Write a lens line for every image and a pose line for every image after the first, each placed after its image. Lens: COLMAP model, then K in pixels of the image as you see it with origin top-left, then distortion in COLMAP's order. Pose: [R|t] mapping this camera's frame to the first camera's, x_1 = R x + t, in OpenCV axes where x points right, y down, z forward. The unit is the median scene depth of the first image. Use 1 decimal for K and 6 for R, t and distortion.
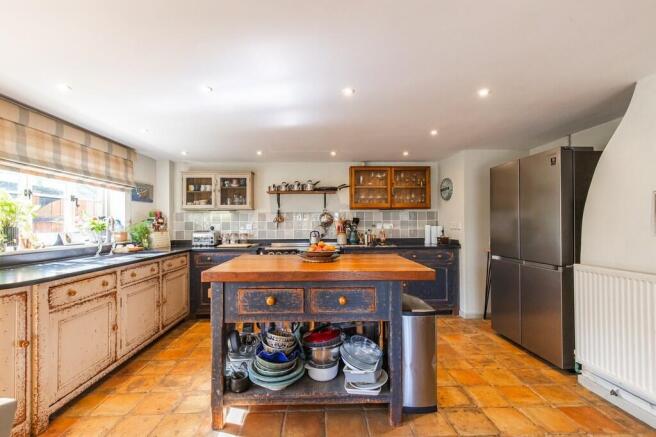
lens RADIAL K [[293.4, 0, 326.9], [0, 293.4, 222.9], [0, 0, 1]] dist [0.008225, -0.001513]
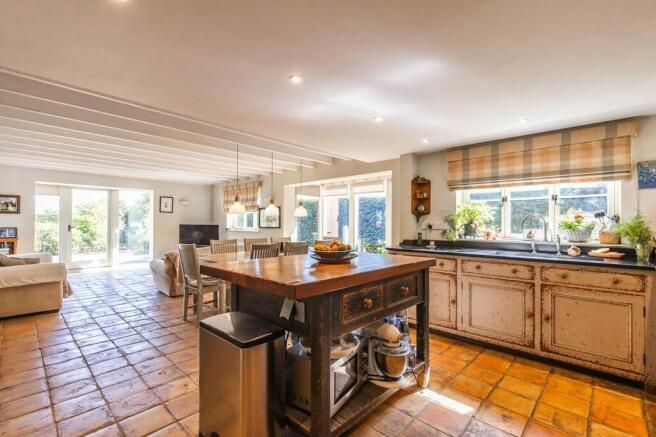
lens RADIAL K [[293.4, 0, 327.1], [0, 293.4, 220.5], [0, 0, 1]] dist [0.008225, -0.001513]
pose [[-0.709519, -0.008019, -0.704640, 0.357121], [0.000405, 0.999930, -0.011788, 0.007848], [0.704686, -0.008649, -0.709467, 0.933724]]
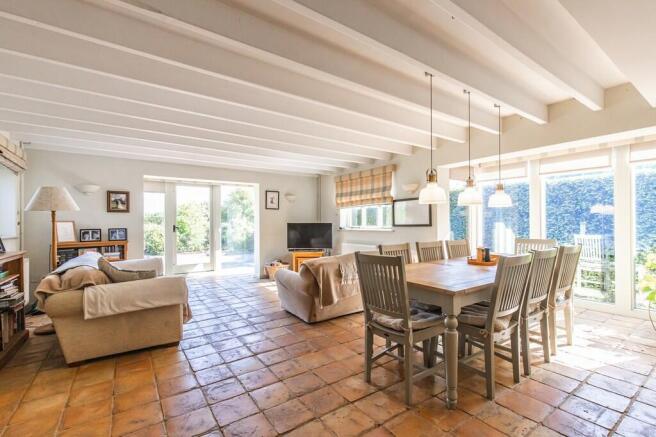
lens RADIAL K [[293.4, 0, 328.4], [0, 293.4, 221.8], [0, 0, 1]] dist [0.008225, -0.001513]
pose [[-0.837722, 0.008283, -0.546034, 0.379602], [0.012731, 0.999909, -0.004363, 0.013473], [0.545948, -0.010607, -0.837752, 0.365701]]
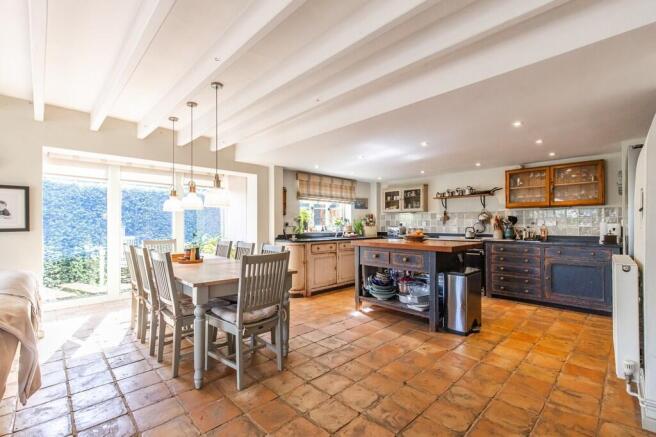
lens RADIAL K [[293.4, 0, 326.8], [0, 293.4, 222.0], [0, 0, 1]] dist [0.008225, -0.001513]
pose [[0.674978, -0.001490, -0.737836, 0.520440], [0.000440, 0.999999, -0.001617, 0.008631], [0.737838, 0.000767, 0.674978, -0.321873]]
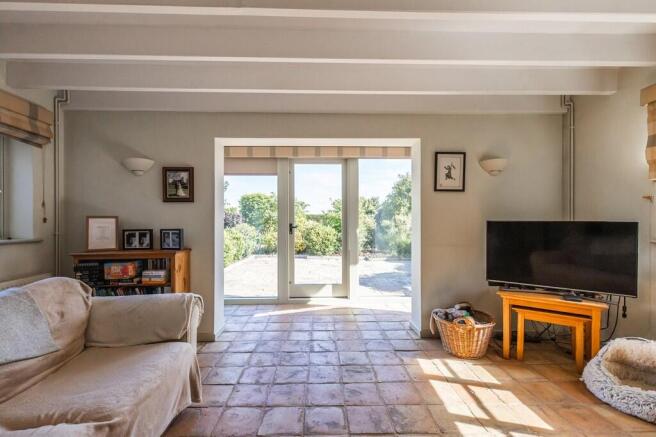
lens RADIAL K [[293.4, 0, 325.3], [0, 293.4, 223.6], [0, 0, 1]] dist [0.008225, -0.001513]
pose [[-0.999964, 0.006607, 0.005380, 0.065949], [0.006626, 0.999972, 0.003477, 0.010999], [-0.005357, 0.003512, -0.999979, -0.410573]]
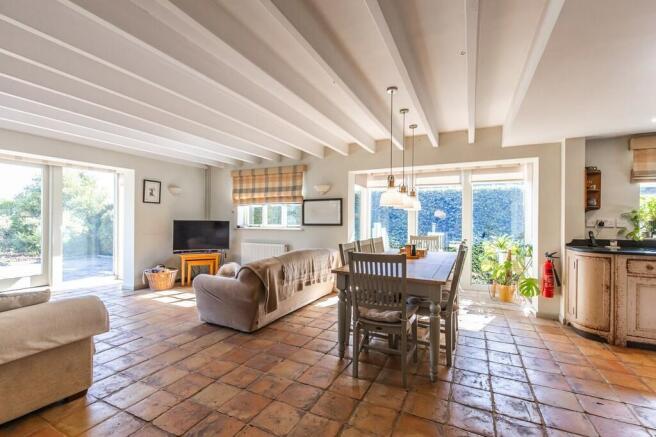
lens RADIAL K [[293.4, 0, 327.1], [0, 293.4, 220.1], [0, 0, 1]] dist [0.008225, -0.001513]
pose [[-0.469749, -0.002356, -0.882797, 0.551379], [-0.002924, 0.999995, -0.001113, 0.008910], [0.882795, 0.002059, -0.469753, 0.153522]]
